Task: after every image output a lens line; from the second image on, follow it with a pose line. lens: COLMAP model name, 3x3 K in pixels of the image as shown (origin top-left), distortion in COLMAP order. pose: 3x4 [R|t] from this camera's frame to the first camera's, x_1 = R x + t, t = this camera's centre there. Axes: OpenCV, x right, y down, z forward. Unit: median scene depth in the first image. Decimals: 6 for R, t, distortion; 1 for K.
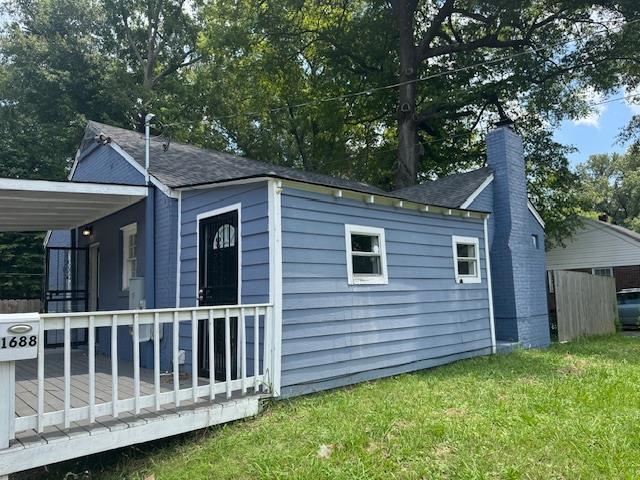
lens RADIAL K [[450.8, 0, 320.0], [0, 450.8, 240.0], [0, 0, 1]] dist [0.109386, -0.124966]
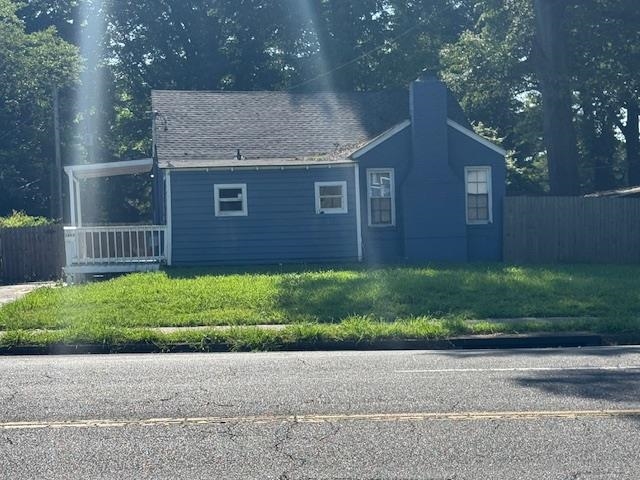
lens RADIAL K [[1285.0, 0, 320.0], [0, 1285.0, 240.0], [0, 0, 1]] dist [0.078824, -0.034281]
pose [[0.832341, 0.011944, -0.554135, 3.172561], [0.067106, 0.990242, 0.122141, -0.402879], [0.550187, -0.138848, 0.823417, -2.997895]]
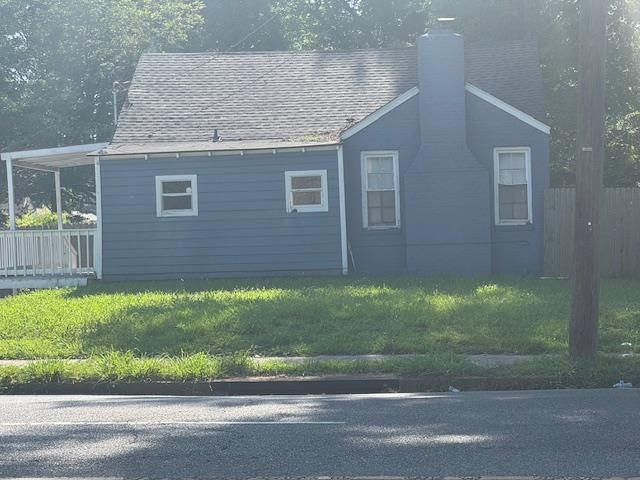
lens RADIAL K [[1738.3, 0, 320.0], [0, 1738.3, 240.0], [0, 0, 1]] dist [-0.018571, 0.935752]
pose [[0.689801, 0.012796, -0.723886, 4.226611], [0.094849, 0.989629, 0.107876, -0.362910], [0.717759, -0.143073, 0.681434, -2.343261]]
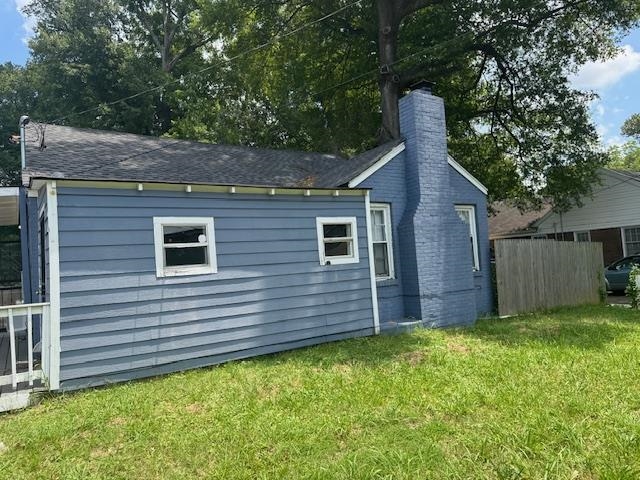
lens RADIAL K [[453.0, 0, 320.0], [0, 453.0, 240.0], [0, 0, 1]] dist [0.101482, -0.136525]
pose [[0.987297, -0.045556, -0.152218, 0.529056], [0.056335, 0.996144, 0.067262, -0.030197], [0.148566, -0.074983, 0.986056, 0.050911]]
